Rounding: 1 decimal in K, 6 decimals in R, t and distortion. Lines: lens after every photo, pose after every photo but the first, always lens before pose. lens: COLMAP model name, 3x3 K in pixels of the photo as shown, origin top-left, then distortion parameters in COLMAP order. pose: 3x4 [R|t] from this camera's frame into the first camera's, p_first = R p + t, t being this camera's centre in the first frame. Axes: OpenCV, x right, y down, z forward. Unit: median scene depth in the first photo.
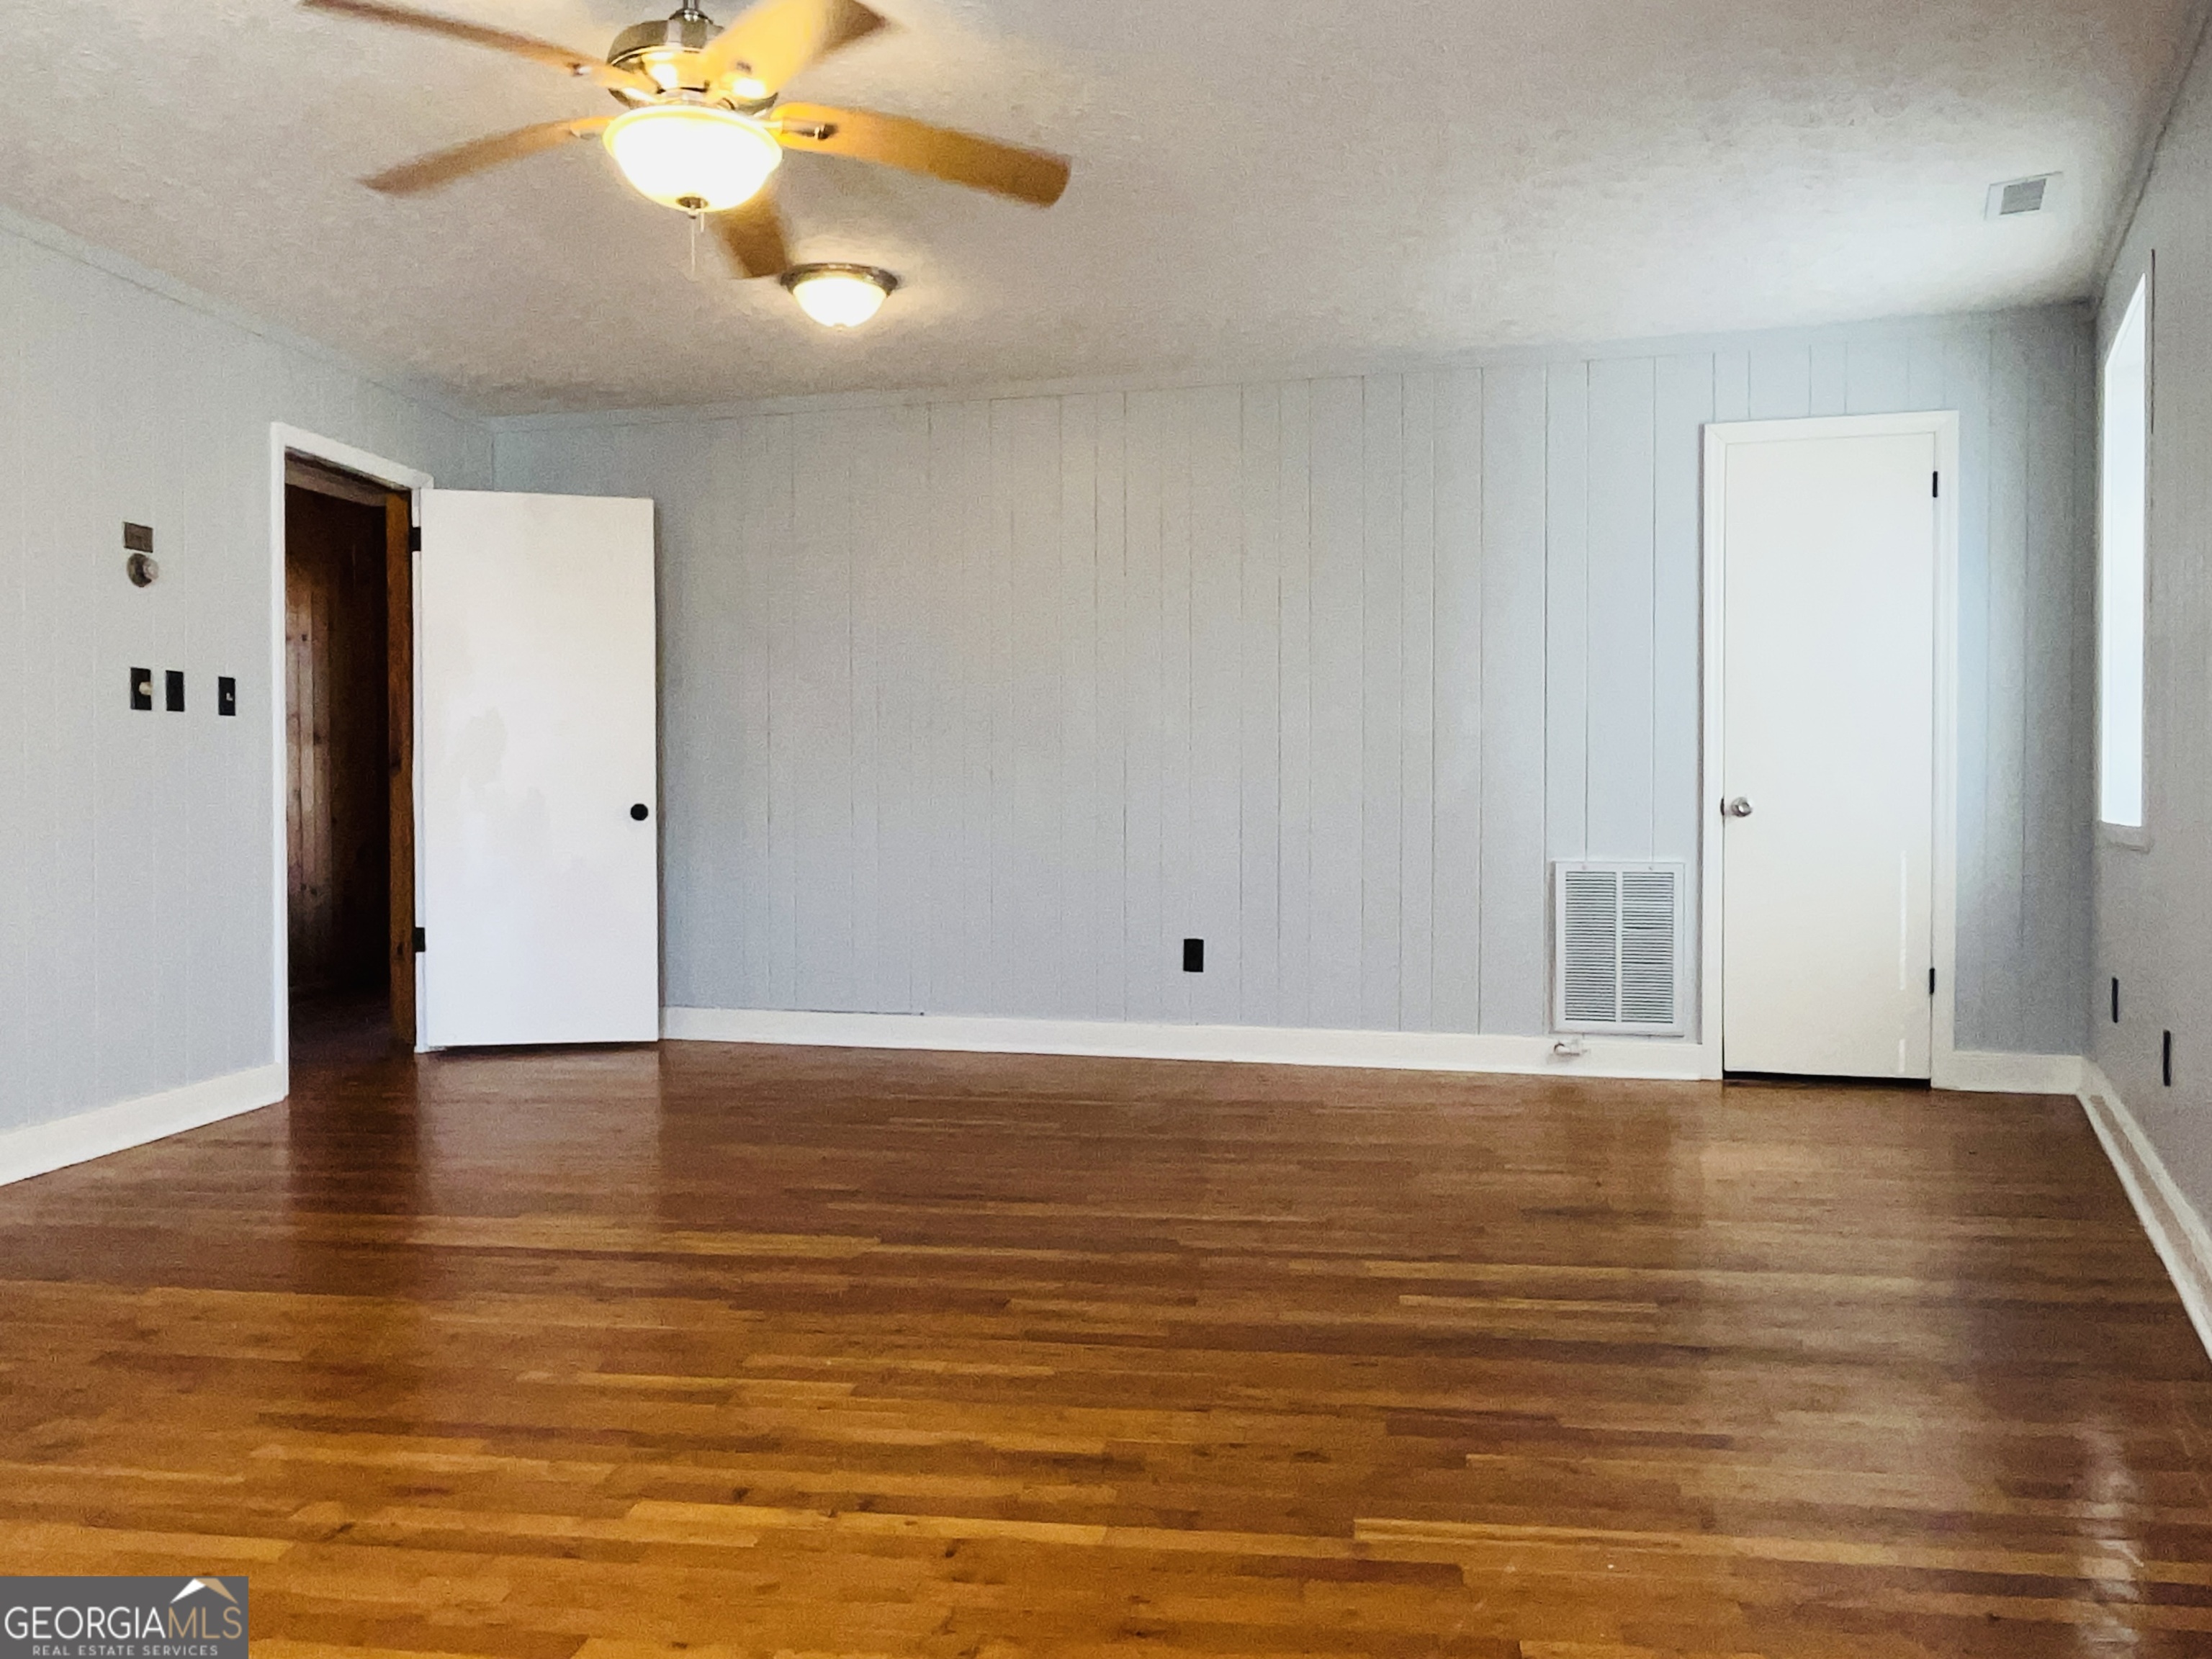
lens RADIAL K [[1660.2, 0, 1105.2], [0, 1660.2, 820.2], [0, 0, 1]] dist [-0.000615, -0.000053]
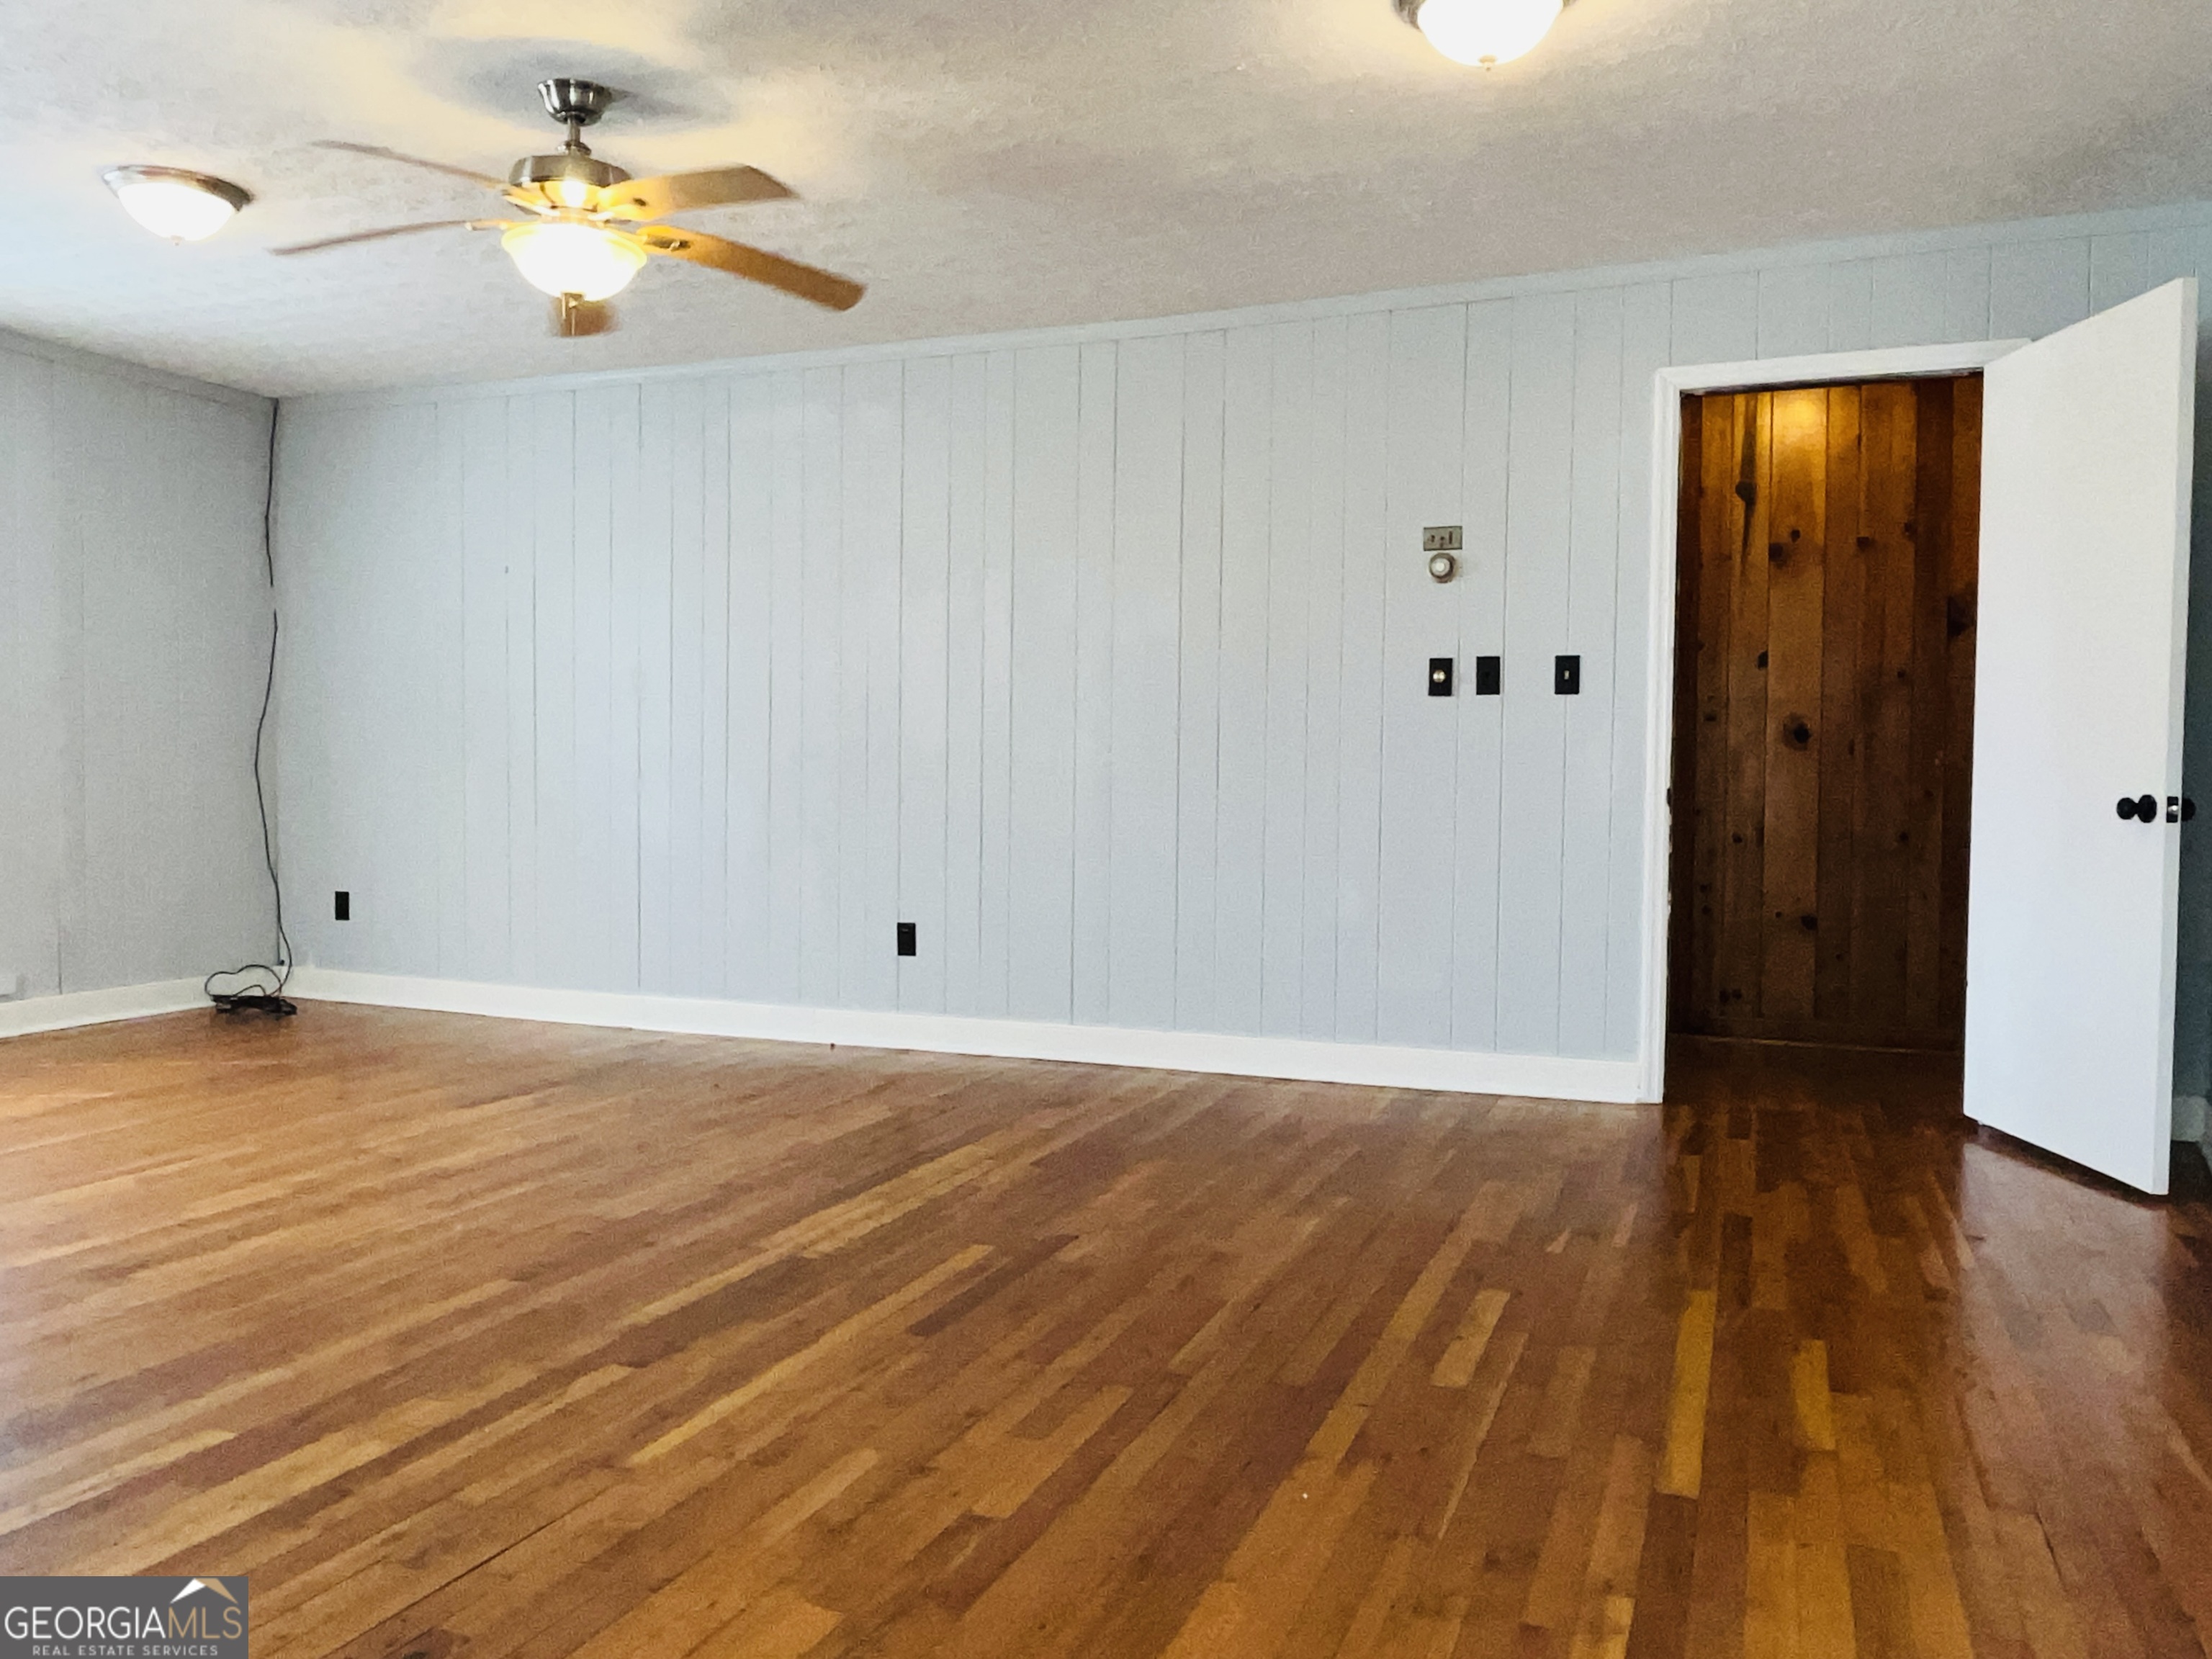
lens RADIAL K [[1660.2, 0, 1104.8], [0, 1660.2, 839.6], [0, 0, 1]] dist [-0.000615, -0.000053]
pose [[-0.250537, 0.046998, -0.966965, 0.541842], [-0.017703, 0.998432, 0.053114, -0.025550], [0.967945, 0.030425, -0.249312, 1.053302]]
